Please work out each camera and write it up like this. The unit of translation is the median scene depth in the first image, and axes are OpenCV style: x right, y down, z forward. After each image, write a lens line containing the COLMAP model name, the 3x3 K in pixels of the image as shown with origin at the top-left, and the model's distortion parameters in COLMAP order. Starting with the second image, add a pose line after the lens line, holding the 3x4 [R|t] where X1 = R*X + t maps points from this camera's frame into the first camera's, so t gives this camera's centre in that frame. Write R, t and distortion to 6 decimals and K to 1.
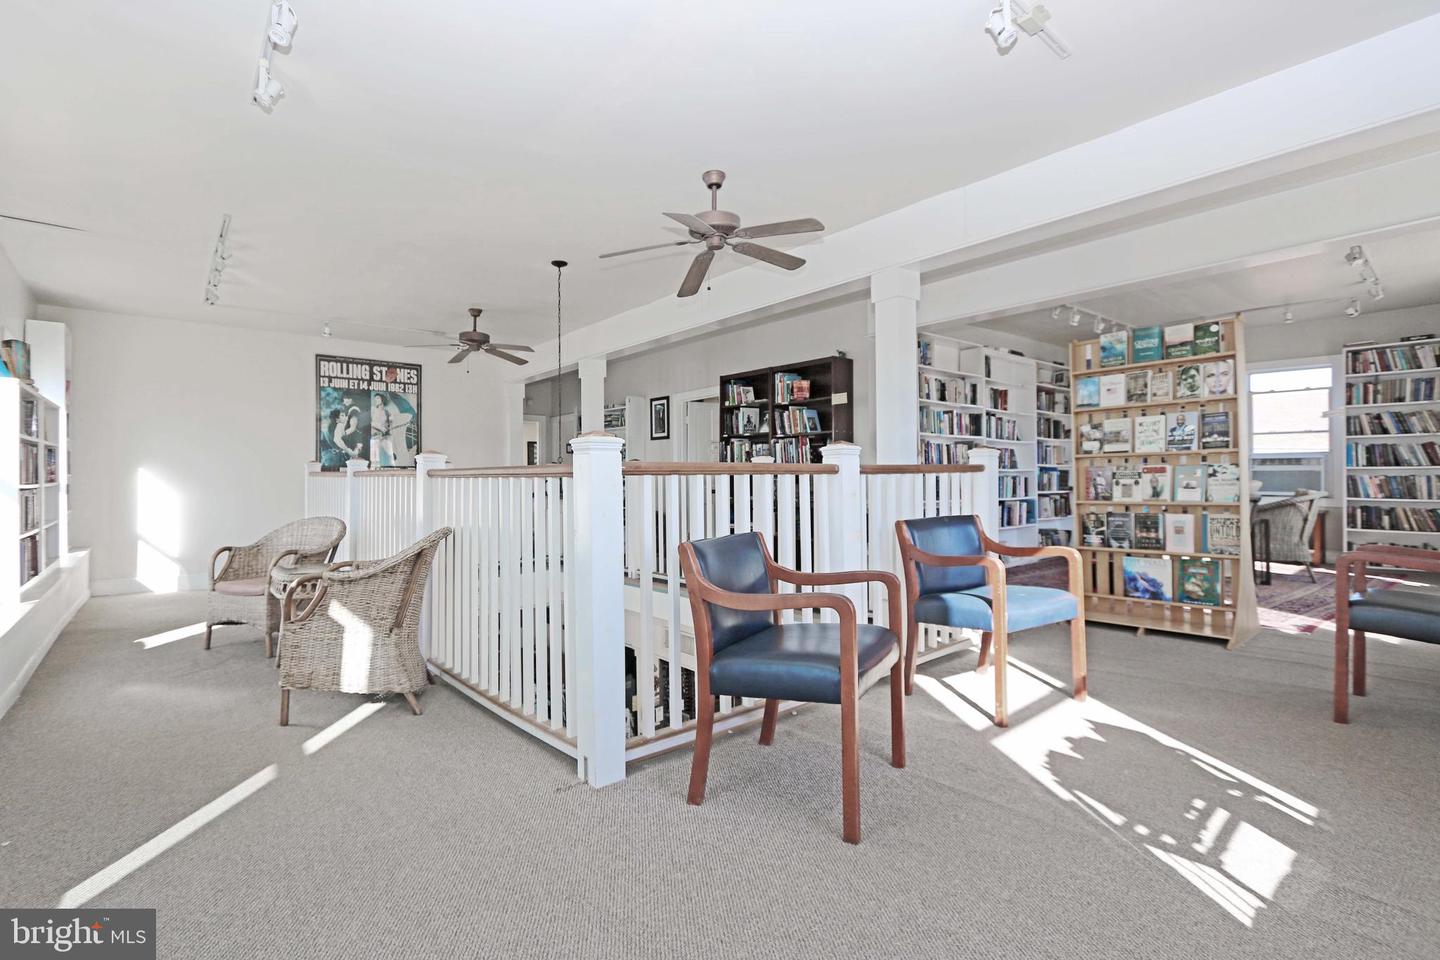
lens RADIAL K [[650.8, 0, 719.8], [0, 650.8, 473.5], [0, 0, 1]] dist [-0.019817, -0.000055]
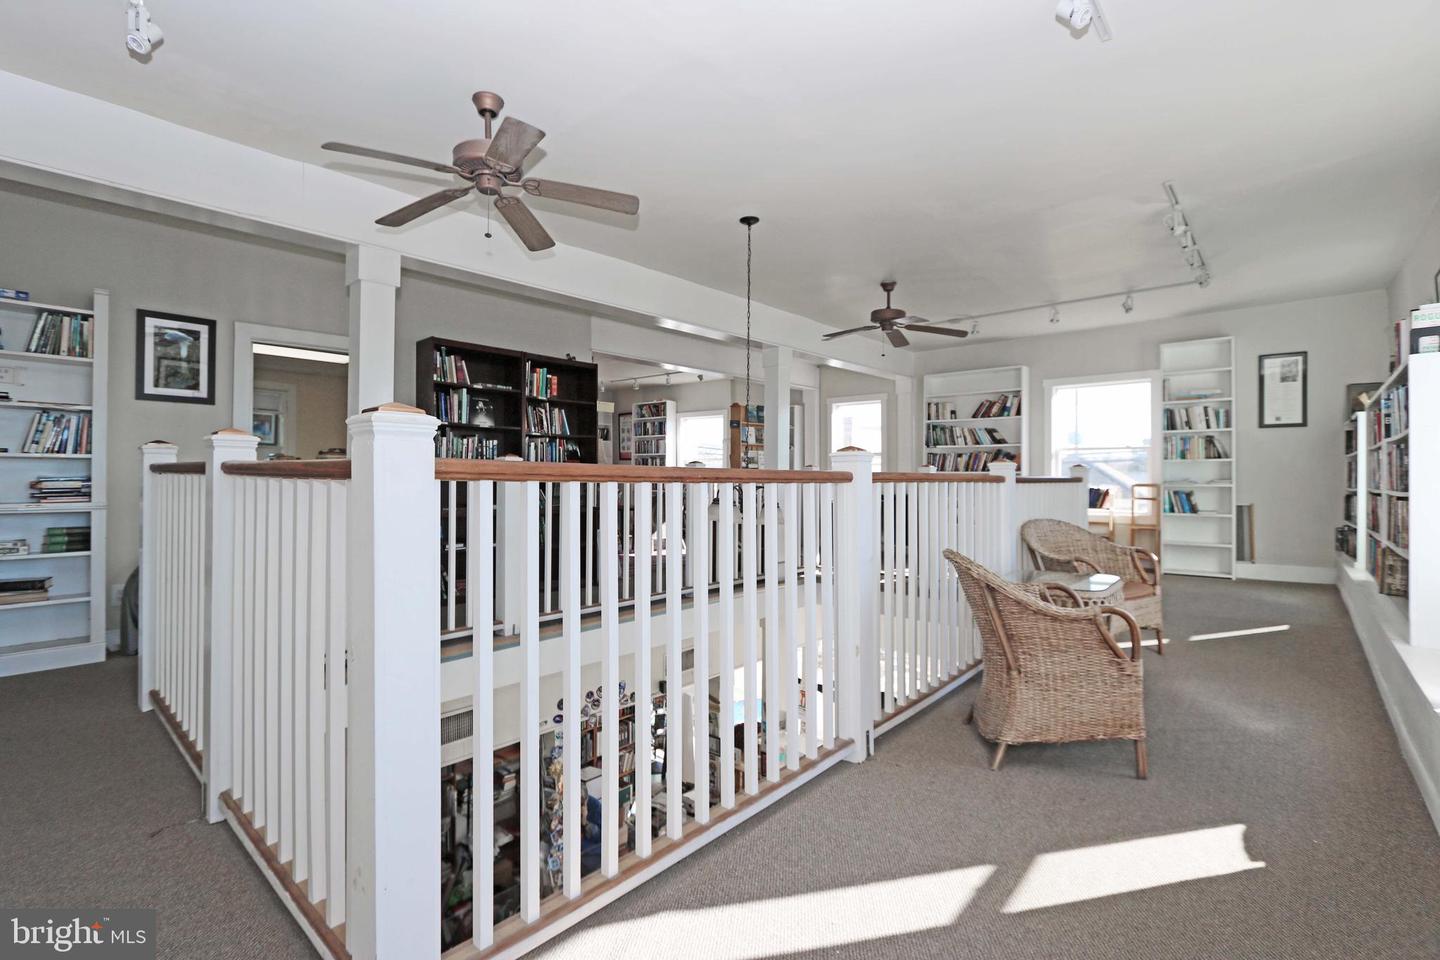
lens RADIAL K [[650.8, 0, 719.8], [0, 650.8, 473.5], [0, 0, 1]] dist [-0.019817, -0.000055]
pose [[-0.135066, 0.010220, 0.990784, -0.810632], [-0.009375, 0.999889, -0.011592, 0.002813], [-0.990792, -0.010855, -0.134955, 0.875745]]
